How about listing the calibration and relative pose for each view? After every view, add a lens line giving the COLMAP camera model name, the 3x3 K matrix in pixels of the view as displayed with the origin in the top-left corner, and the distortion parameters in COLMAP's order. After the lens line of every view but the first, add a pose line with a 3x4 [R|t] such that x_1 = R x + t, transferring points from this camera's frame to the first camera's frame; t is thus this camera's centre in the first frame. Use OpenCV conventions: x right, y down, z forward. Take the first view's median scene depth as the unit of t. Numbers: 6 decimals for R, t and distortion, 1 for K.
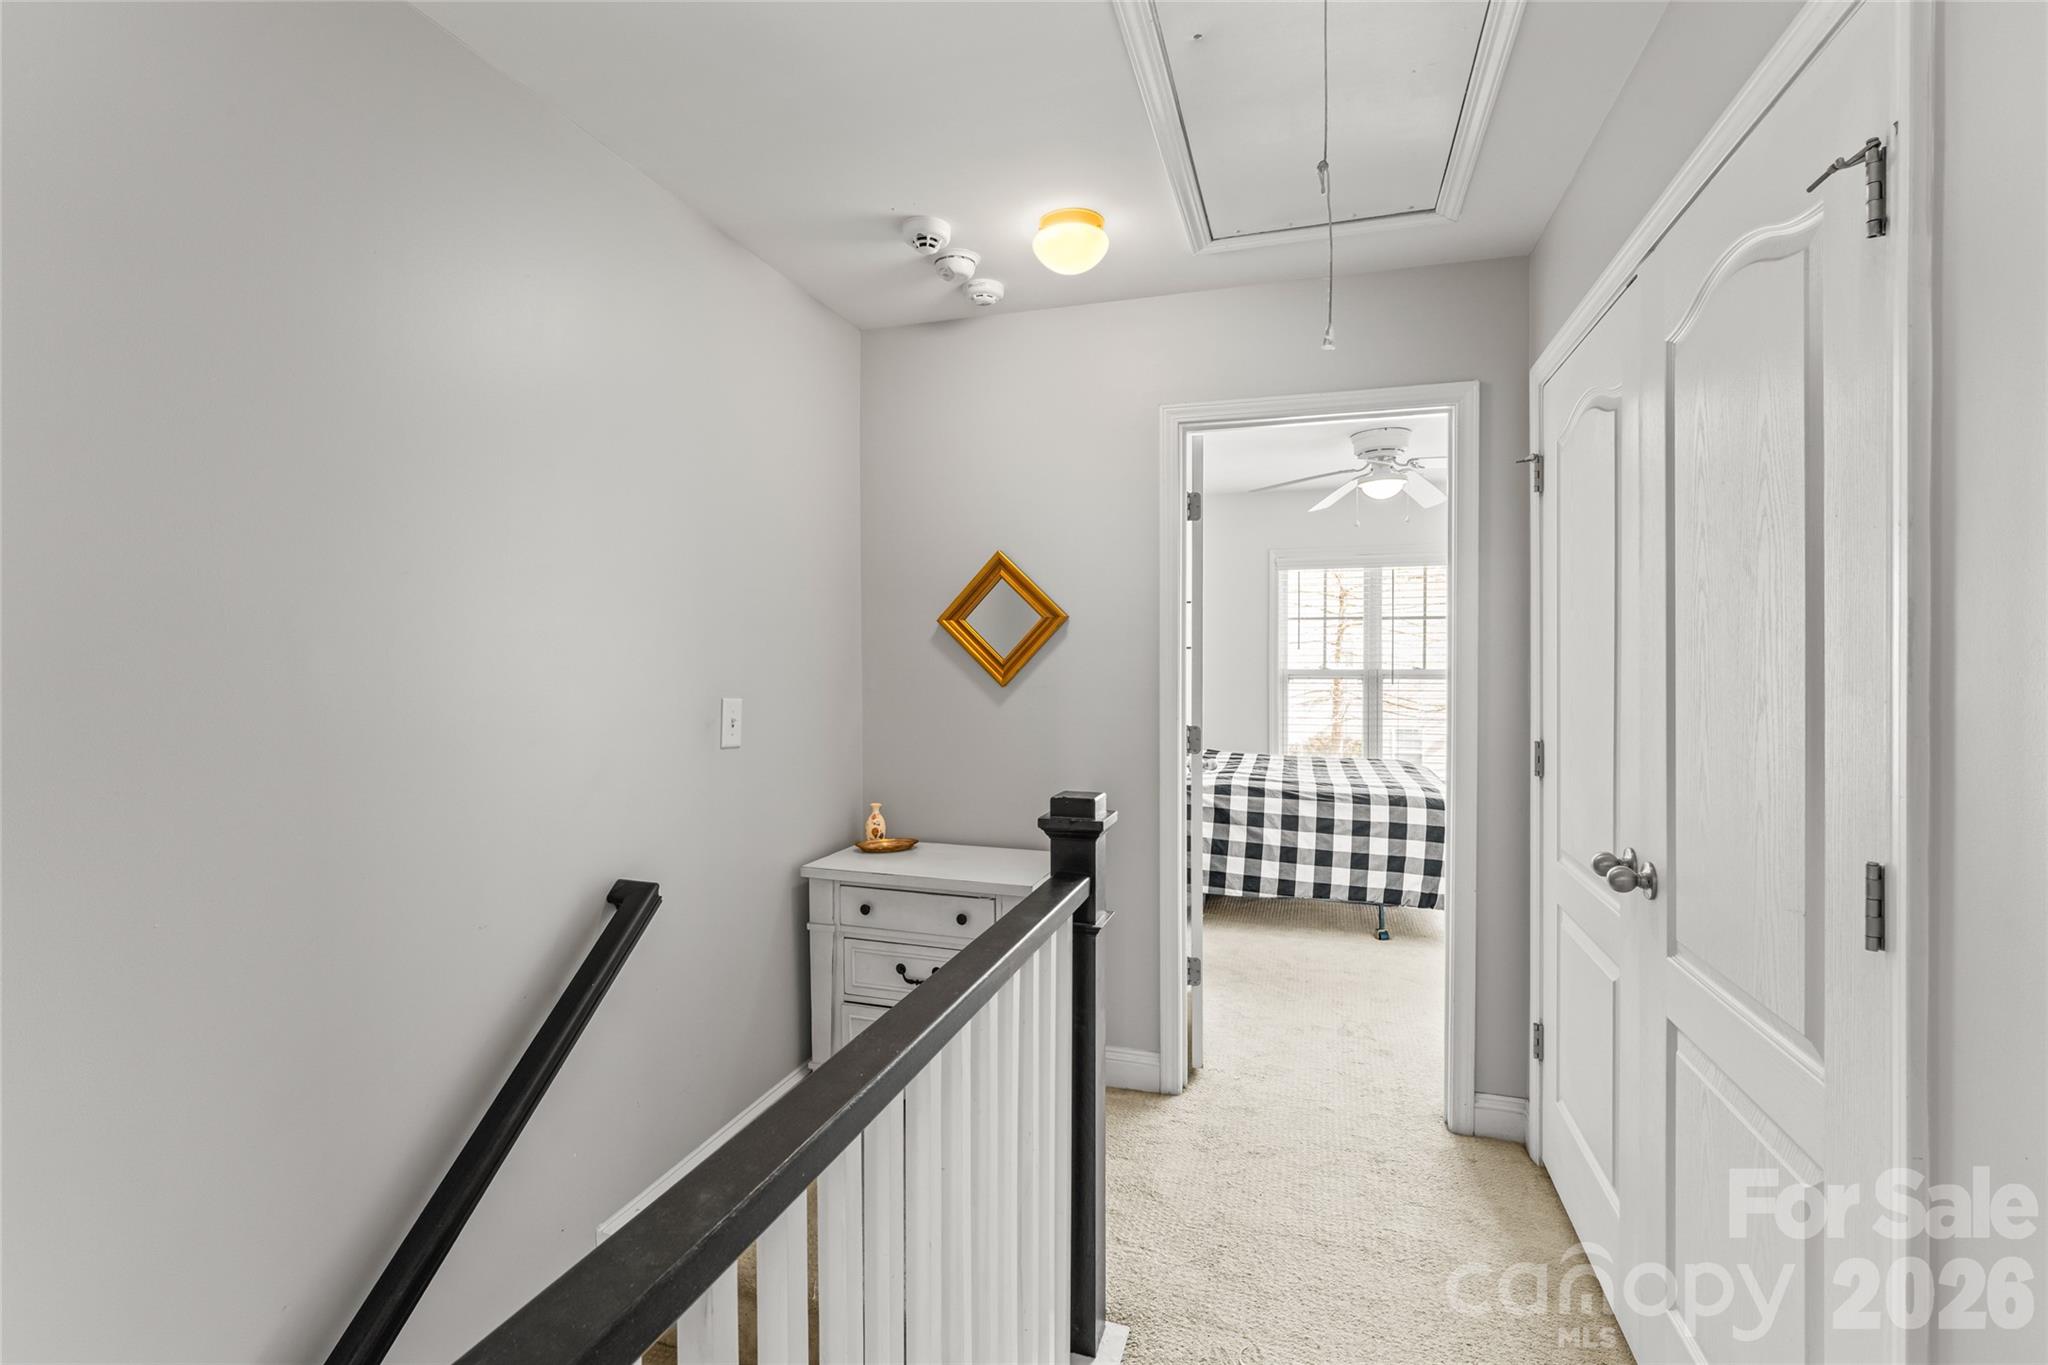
lens RADIAL K [[923.6, 0, 1020.0], [0, 923.6, 659.9], [0, 0, 1]] dist [-0.000009, -0.000192]
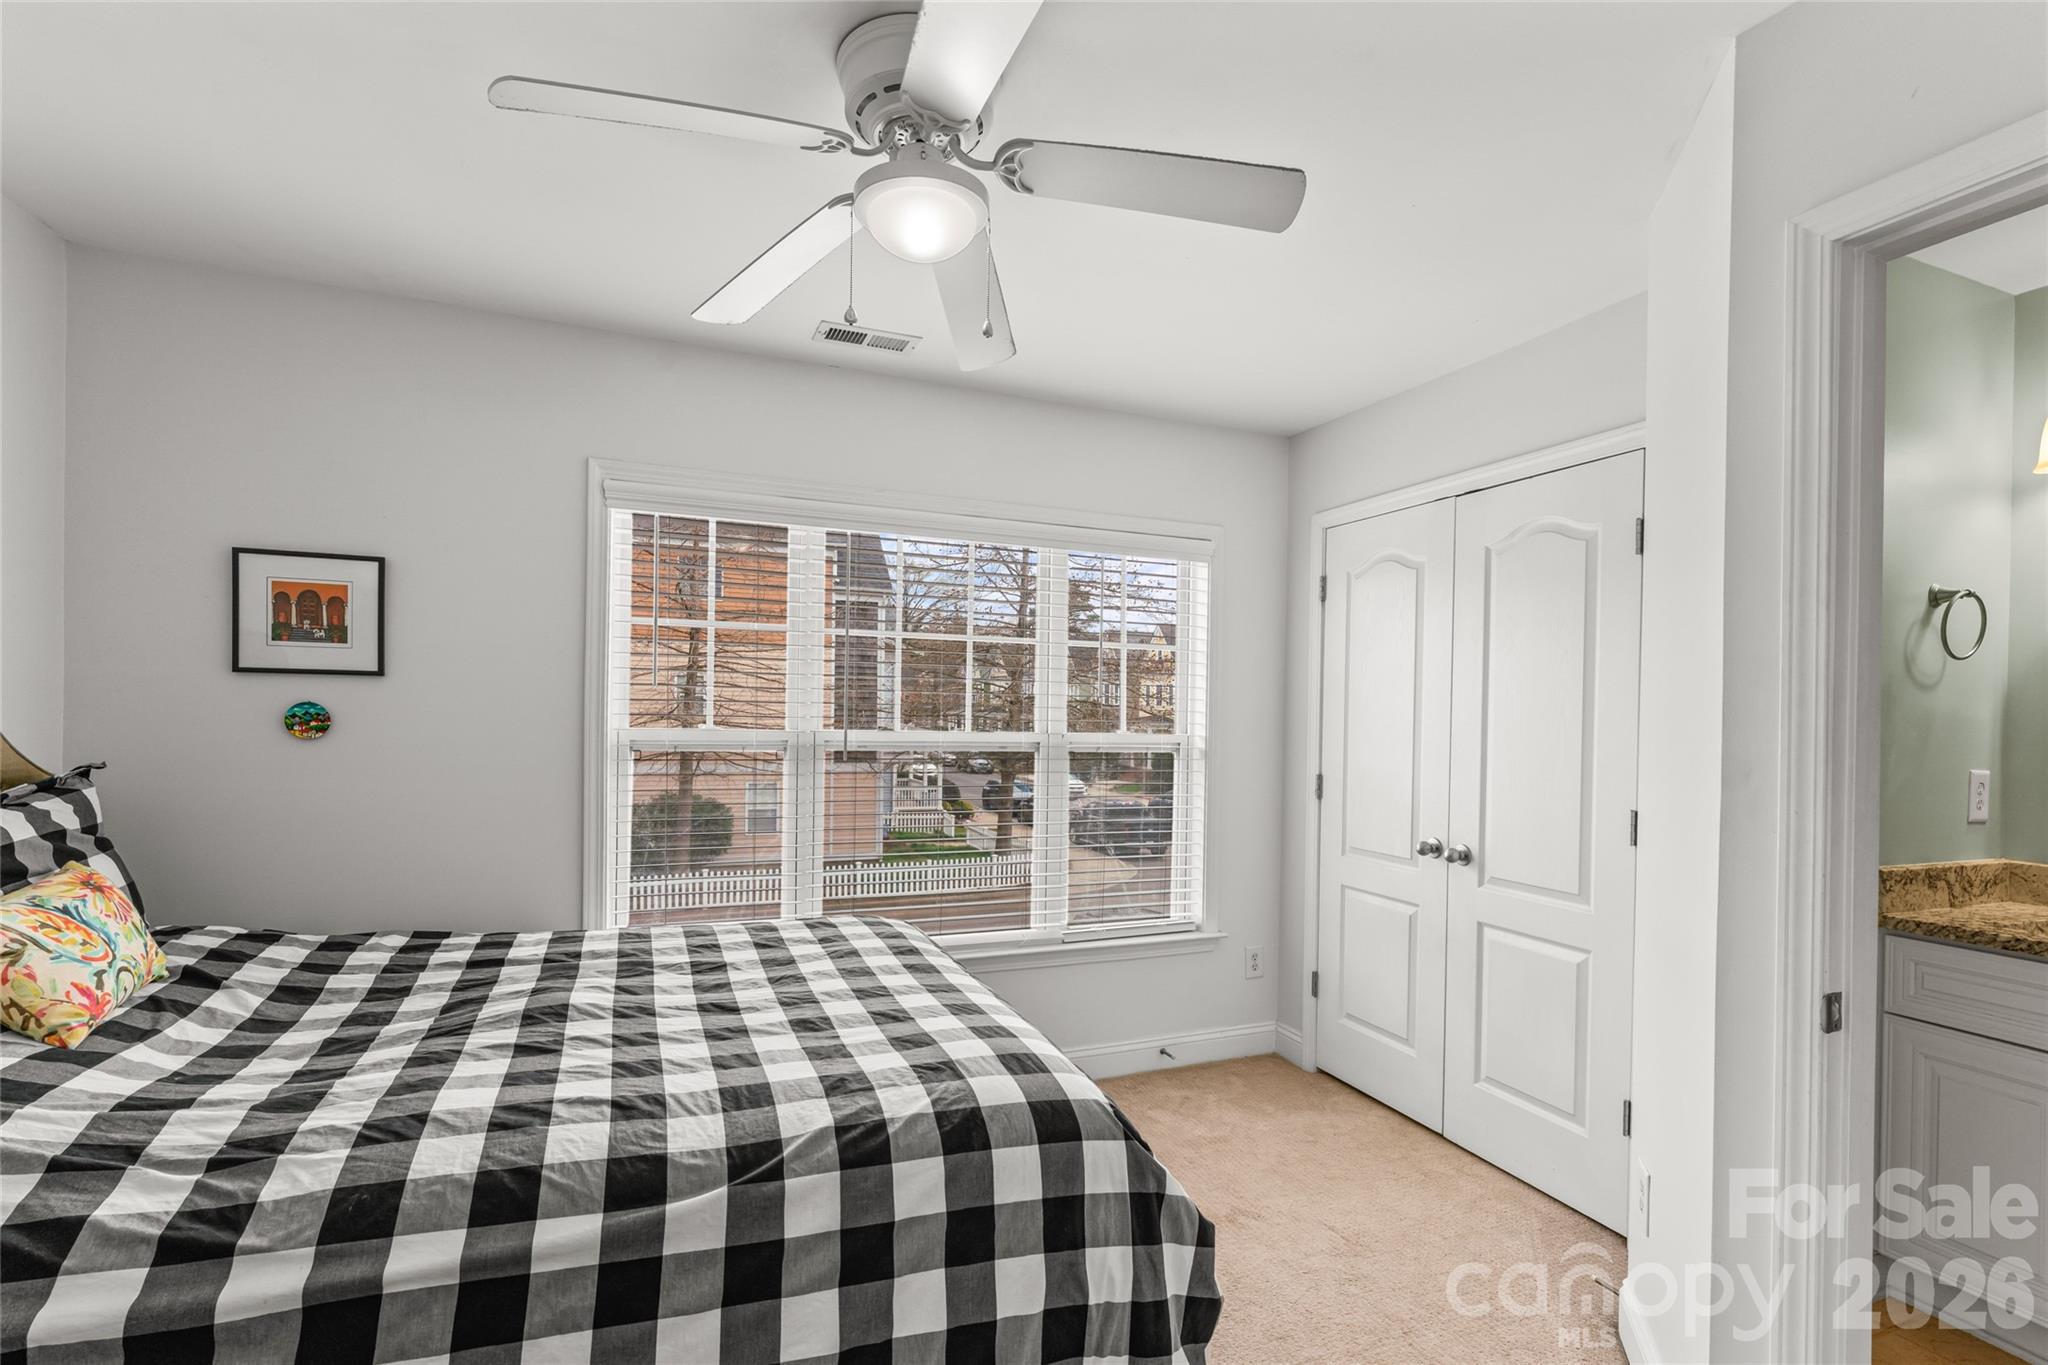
lens RADIAL K [[928.4, 0, 1035.9], [0, 928.4, 712.9], [0, 0, 1]] dist [0.001422, 0.000265]
pose [[0.766762, 0.009403, 0.641863, 0.199317], [-0.014737, 0.999887, 0.002957, -0.004362], [-0.641762, -0.011726, 0.766814, 0.692905]]
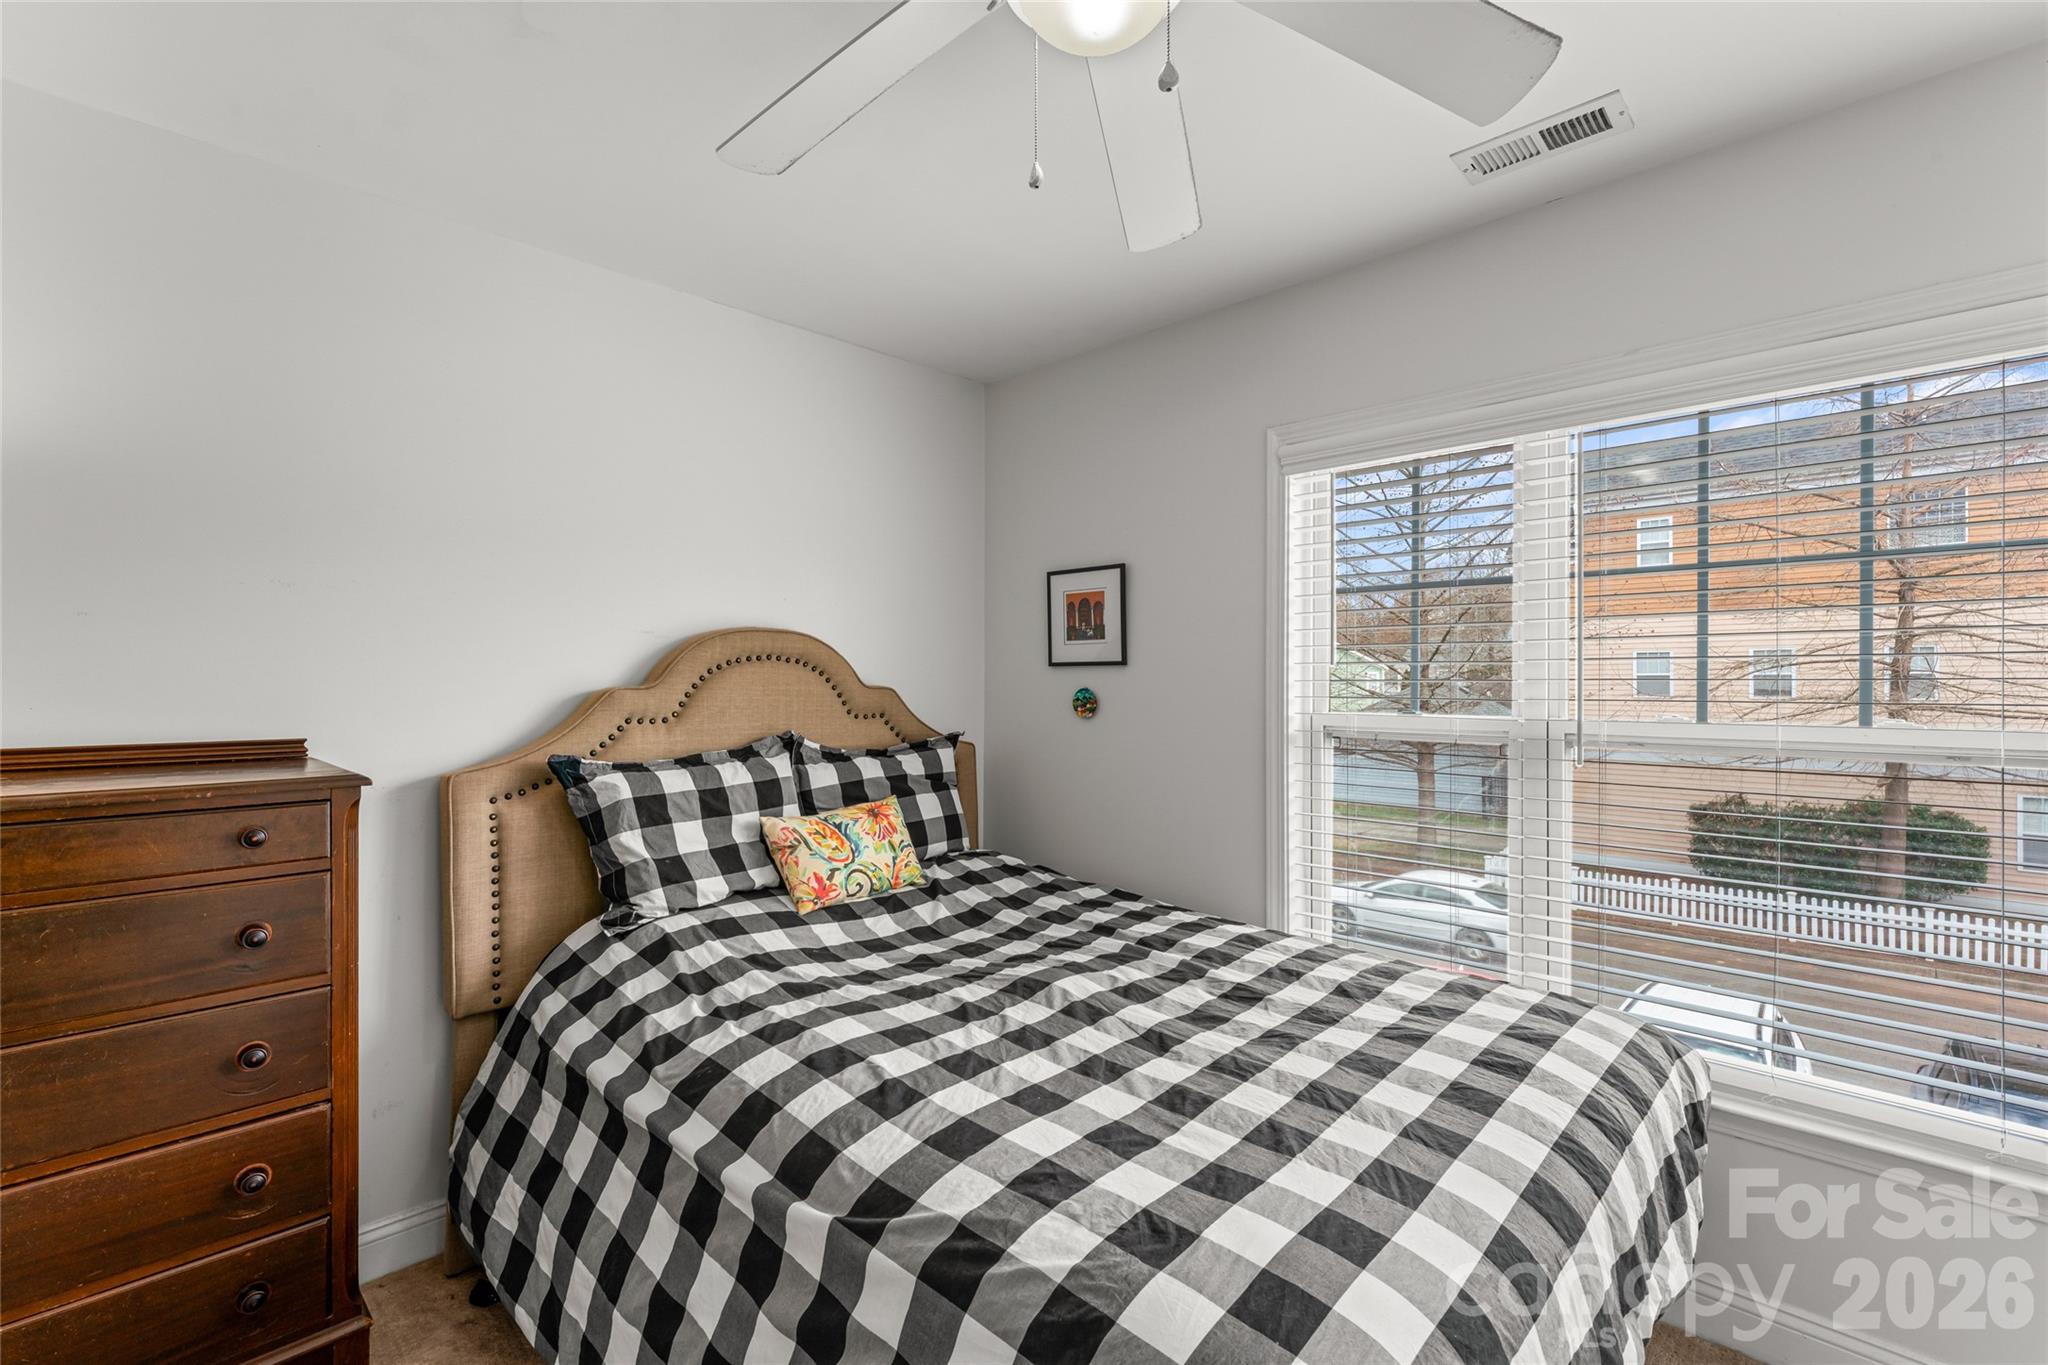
lens RADIAL K [[917.0, 0, 1024.0], [0, 917.0, 682.5], [0, 0, 1]] dist [-0.001066, -0.000272]
pose [[0.892845, -0.002586, -0.450356, 0.470670], [0.001431, 0.999995, -0.002906, -0.005112], [0.450361, 0.001950, 0.892844, 0.764744]]
